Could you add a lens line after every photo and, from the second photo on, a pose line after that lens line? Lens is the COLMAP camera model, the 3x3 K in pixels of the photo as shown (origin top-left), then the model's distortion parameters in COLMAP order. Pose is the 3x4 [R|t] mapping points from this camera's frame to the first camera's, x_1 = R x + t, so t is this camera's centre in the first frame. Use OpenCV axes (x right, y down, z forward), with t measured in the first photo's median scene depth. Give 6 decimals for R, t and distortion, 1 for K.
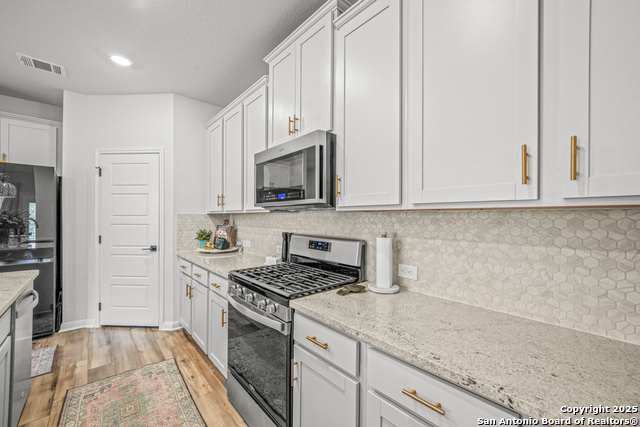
lens RADIAL K [[257.6, 0, 320.0], [0, 257.6, 215.7], [0, 0, 1]] dist [0.002150, 0.000938]
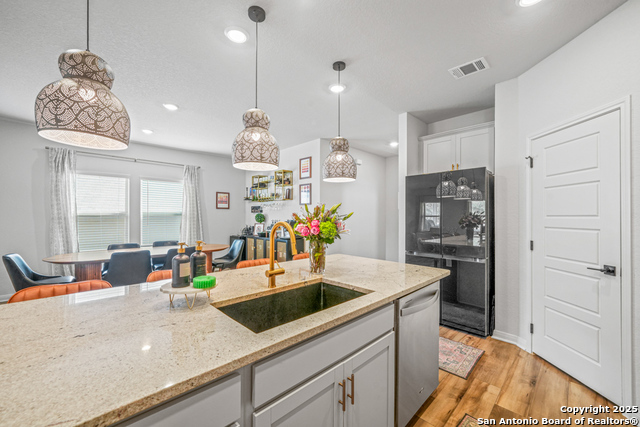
lens RADIAL K [[257.6, 0, 316.2], [0, 257.6, 215.6], [0, 0, 1]] dist [0.002150, 0.000938]
pose [[0.052383, -0.007247, -0.998601, -0.083582], [0.000769, 0.999974, -0.007216, 0.003671], [0.998627, -0.000390, 0.052387, 0.310761]]
